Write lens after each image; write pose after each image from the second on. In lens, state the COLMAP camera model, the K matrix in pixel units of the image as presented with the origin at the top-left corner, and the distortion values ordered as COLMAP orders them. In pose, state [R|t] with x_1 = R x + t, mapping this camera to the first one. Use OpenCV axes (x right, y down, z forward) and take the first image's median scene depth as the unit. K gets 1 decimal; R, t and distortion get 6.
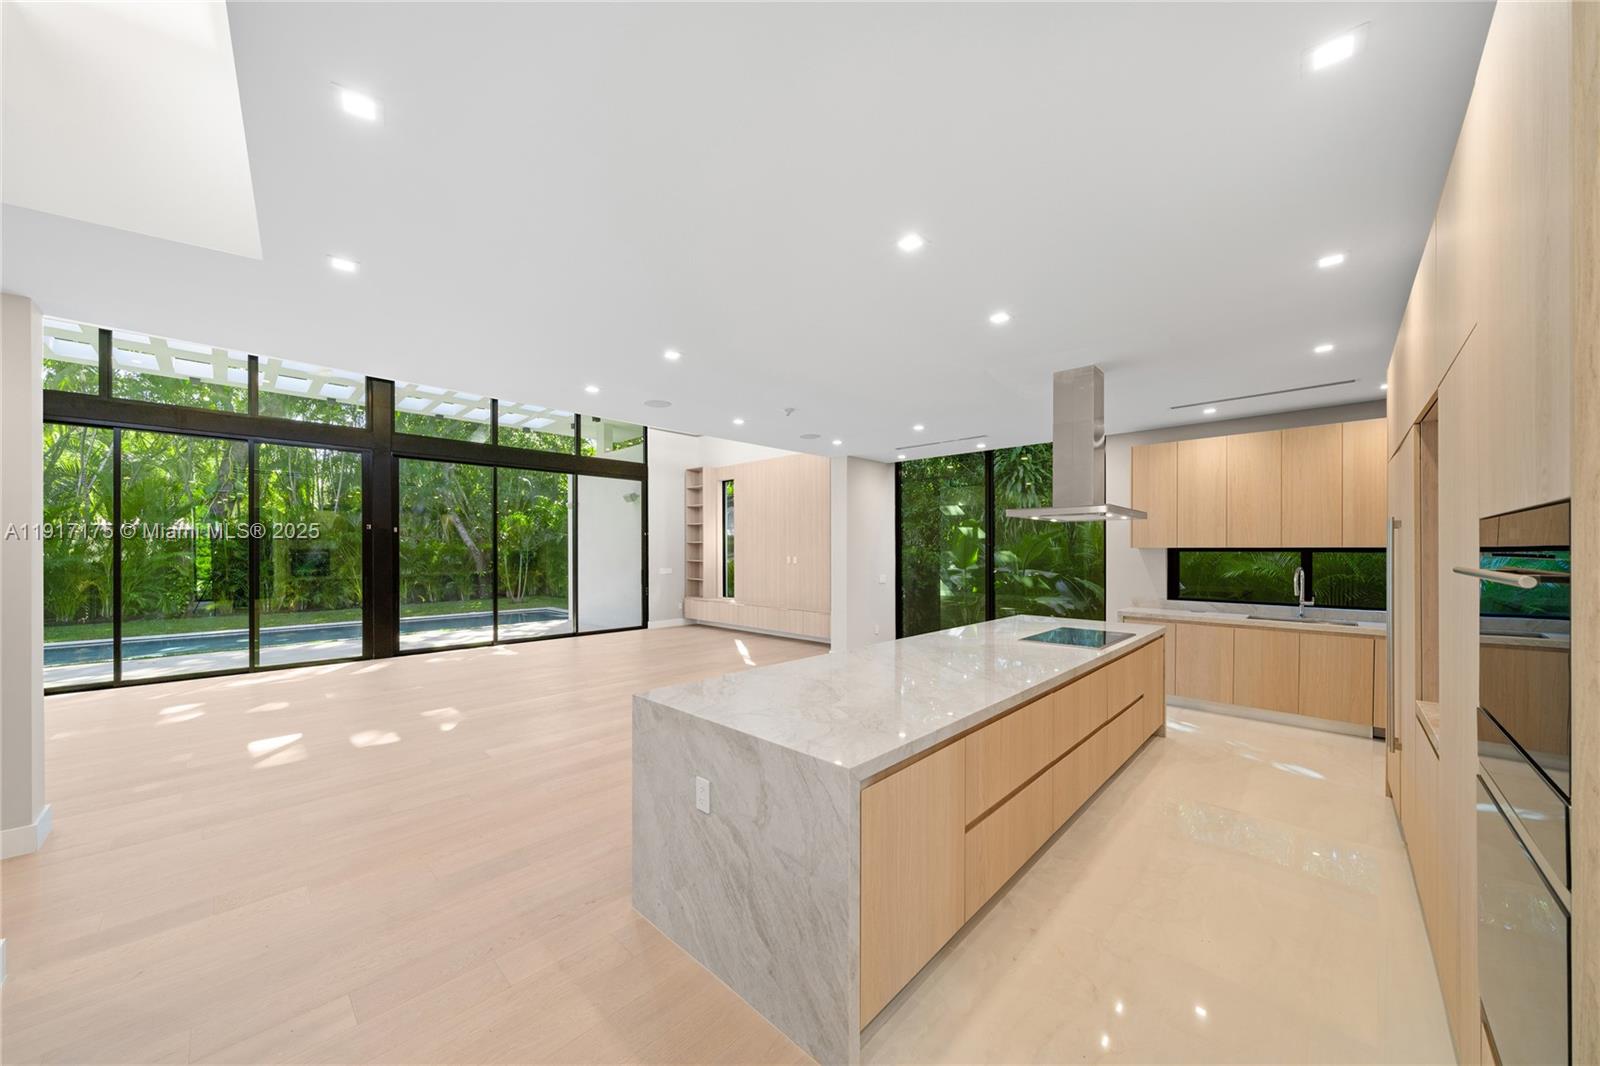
lens RADIAL K [[552.9, 0, 785.8], [0, 552.9, 553.9], [0, 0, 1]] dist [-0.005185, -0.000025]
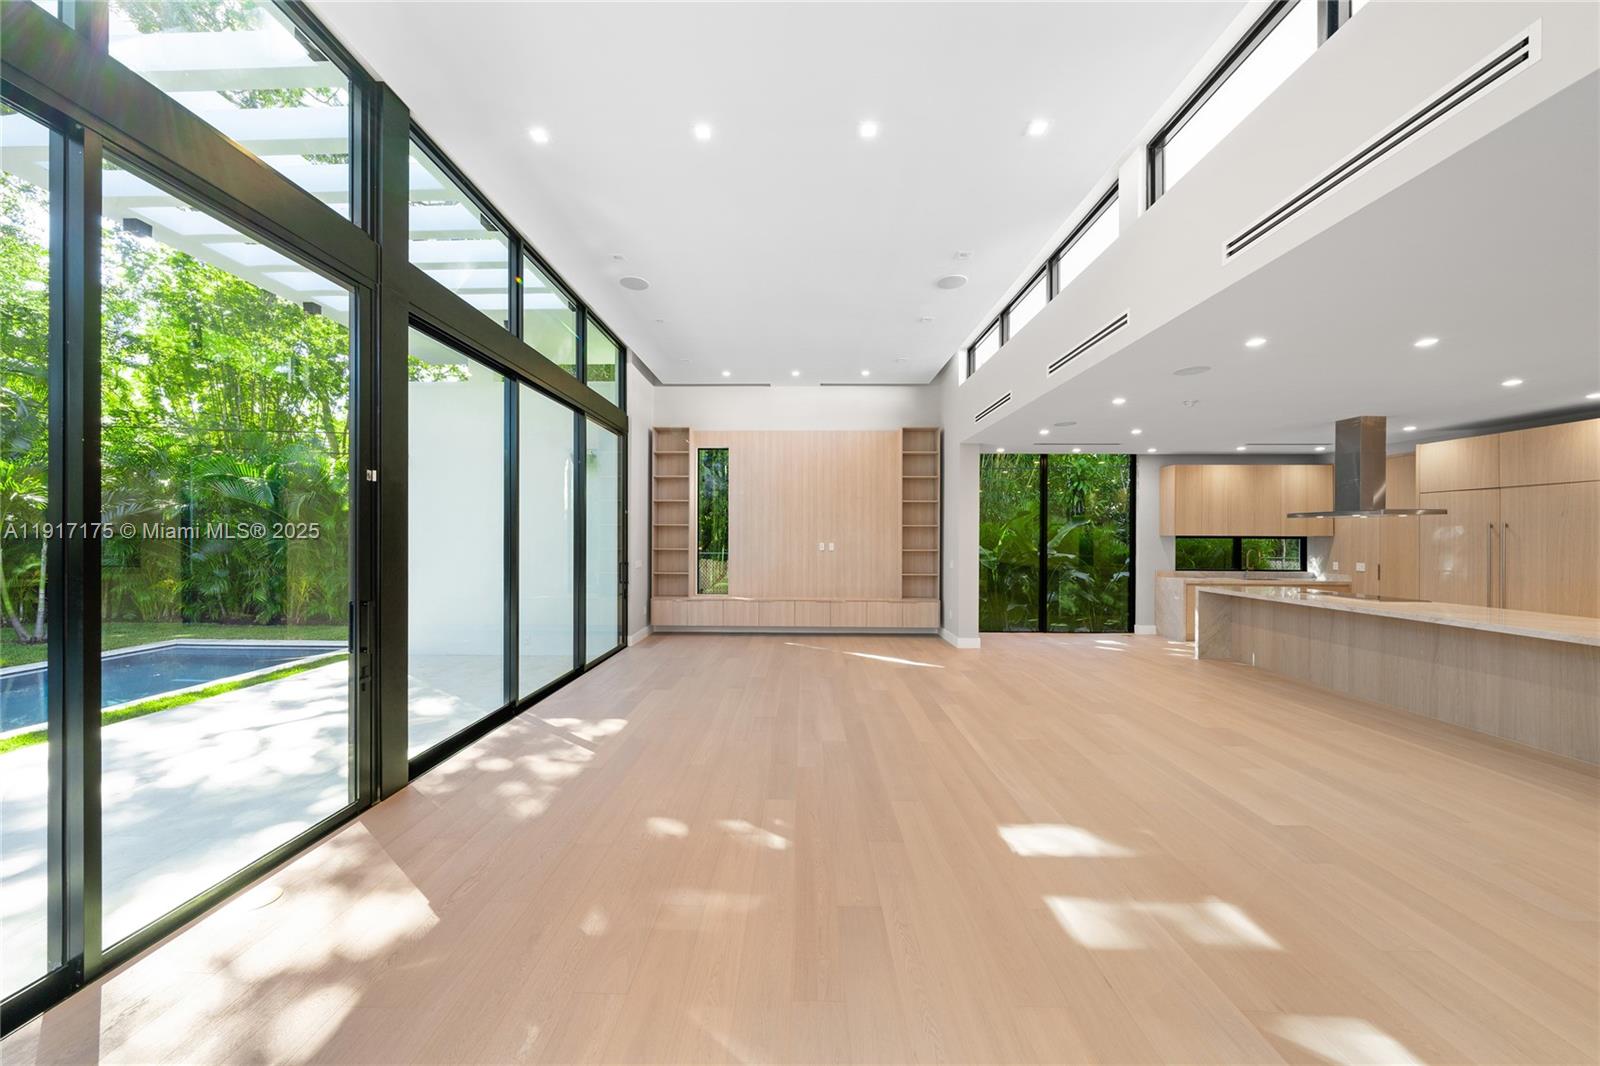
lens RADIAL K [[532.6, 0, 794.6], [0, 532.6, 545.7], [0, 0, 1]] dist [0.000999, 0.000026]
pose [[0.728702, -0.011189, 0.684740, -1.012142], [0.000940, 0.999882, 0.015339, -0.006095], [-0.684831, -0.010534, 0.728626, 0.646741]]
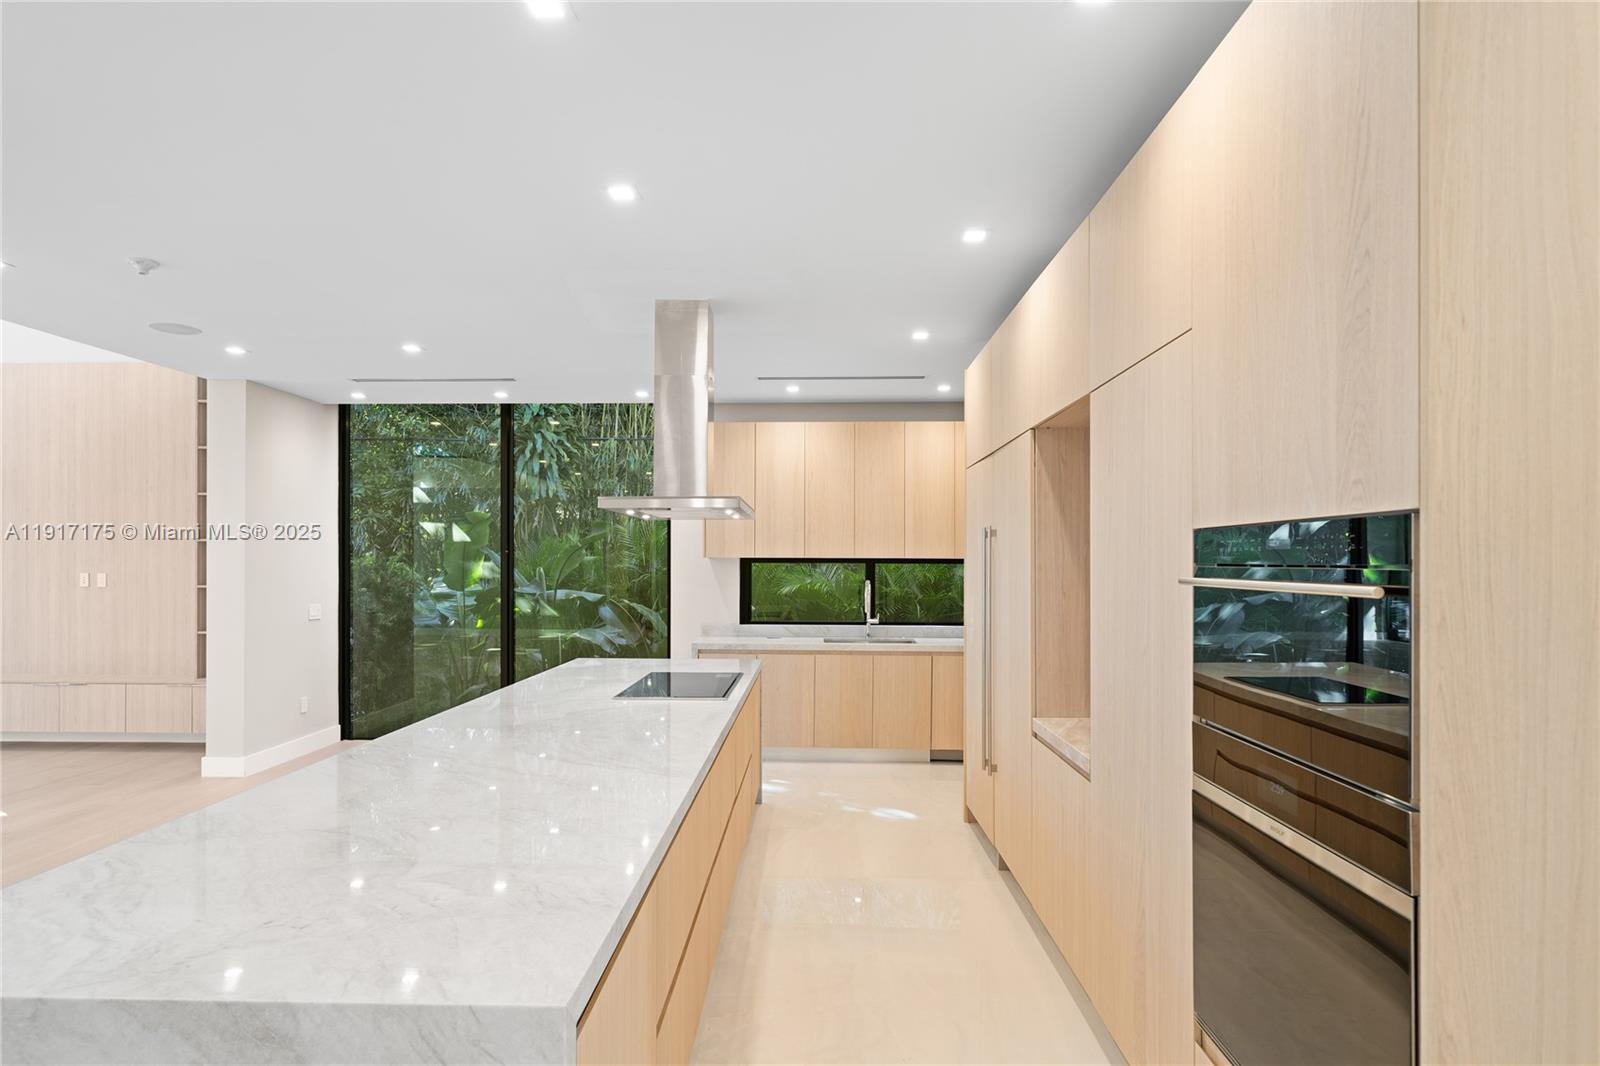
lens RADIAL K [[845.7, 0, 800.0], [0, 845.7, 557.6], [0, 0, 1]] dist [0.000421, -0.001441]
pose [[0.737072, 0.004525, 0.675799, -0.051896], [0.002420, 0.999954, -0.009334, 0.000126], [-0.675810, 0.008515, 0.737027, 0.067415]]
